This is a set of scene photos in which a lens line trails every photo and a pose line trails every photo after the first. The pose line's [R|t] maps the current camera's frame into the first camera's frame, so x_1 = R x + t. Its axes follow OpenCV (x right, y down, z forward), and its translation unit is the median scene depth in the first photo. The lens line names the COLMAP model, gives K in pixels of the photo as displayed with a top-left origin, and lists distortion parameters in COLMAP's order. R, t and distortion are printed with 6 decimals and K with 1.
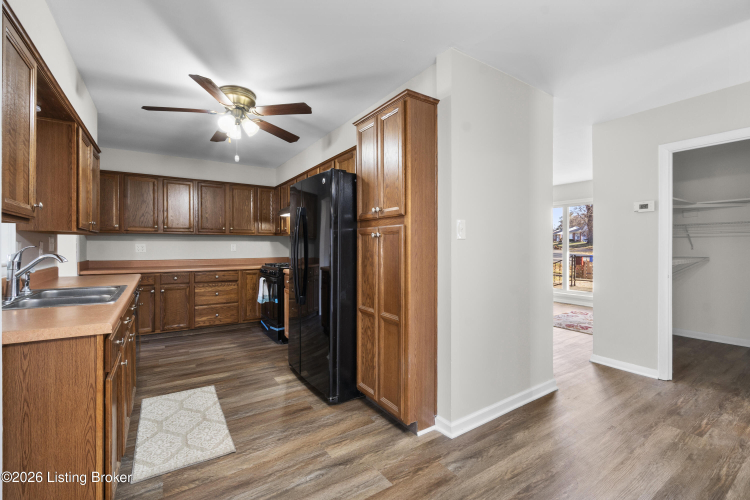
lens RADIAL K [[320.8, 0, 369.0], [0, 320.8, 248.5], [0, 0, 1]] dist [-0.004071, -0.000076]
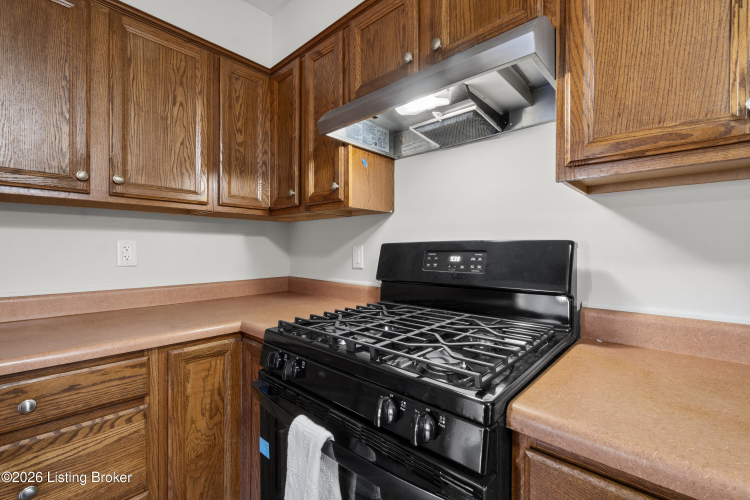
lens RADIAL K [[325.8, 0, 372.4], [0, 325.8, 253.9], [0, 0, 1]] dist [-0.002512, -0.000144]
pose [[0.969916, 0.003090, 0.243420, -0.622671], [-0.004634, 0.999973, 0.005773, -0.010278], [-0.243396, -0.006727, 0.969904, 1.477392]]
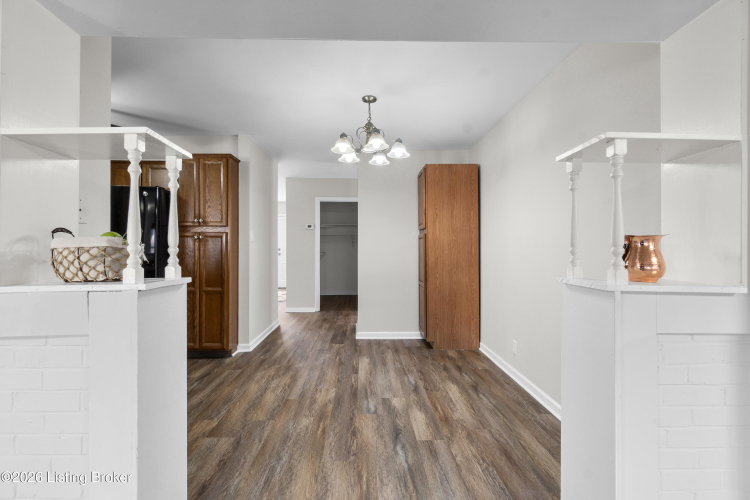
lens RADIAL K [[320.8, 0, 369.0], [0, 320.8, 248.5], [0, 0, 1]] dist [-0.004071, -0.000076]
pose [[0.527269, 0.001202, 0.849698, -0.805415], [0.000400, 0.999999, -0.001663, 0.011984], [-0.849698, 0.001217, 0.527268, -0.456906]]
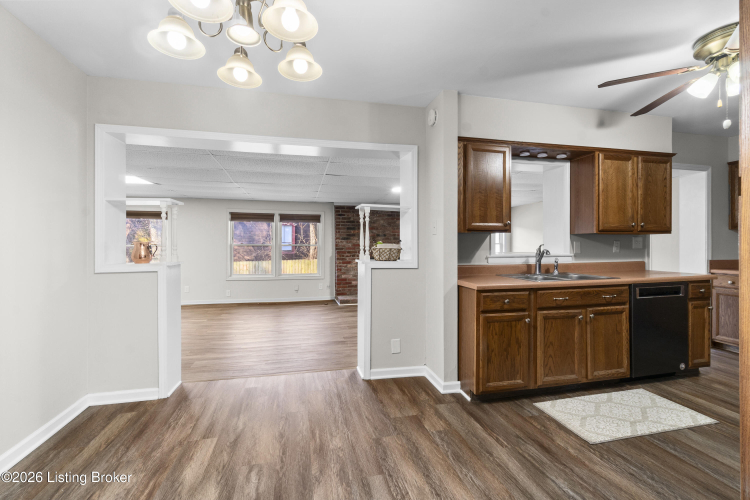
lens RADIAL K [[320.8, 0, 369.0], [0, 320.8, 248.5], [0, 0, 1]] dist [-0.004071, -0.000076]
pose [[-0.346539, 0.008766, -0.937995, 0.621963], [-0.003565, 0.999937, 0.010661, 0.000268], [0.938029, 0.007038, -0.346486, 0.543889]]
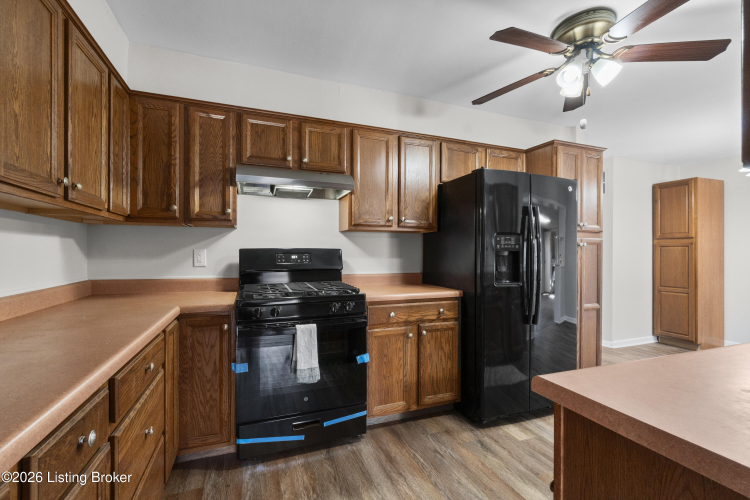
lens RADIAL K [[325.8, 0, 372.4], [0, 325.8, 253.9], [0, 0, 1]] dist [-0.002512, -0.000144]
pose [[0.216209, -0.000529, 0.976347, -1.355615], [0.002820, 0.999996, -0.000083, -0.008914], [-0.976343, 0.002771, 0.216210, 1.477846]]
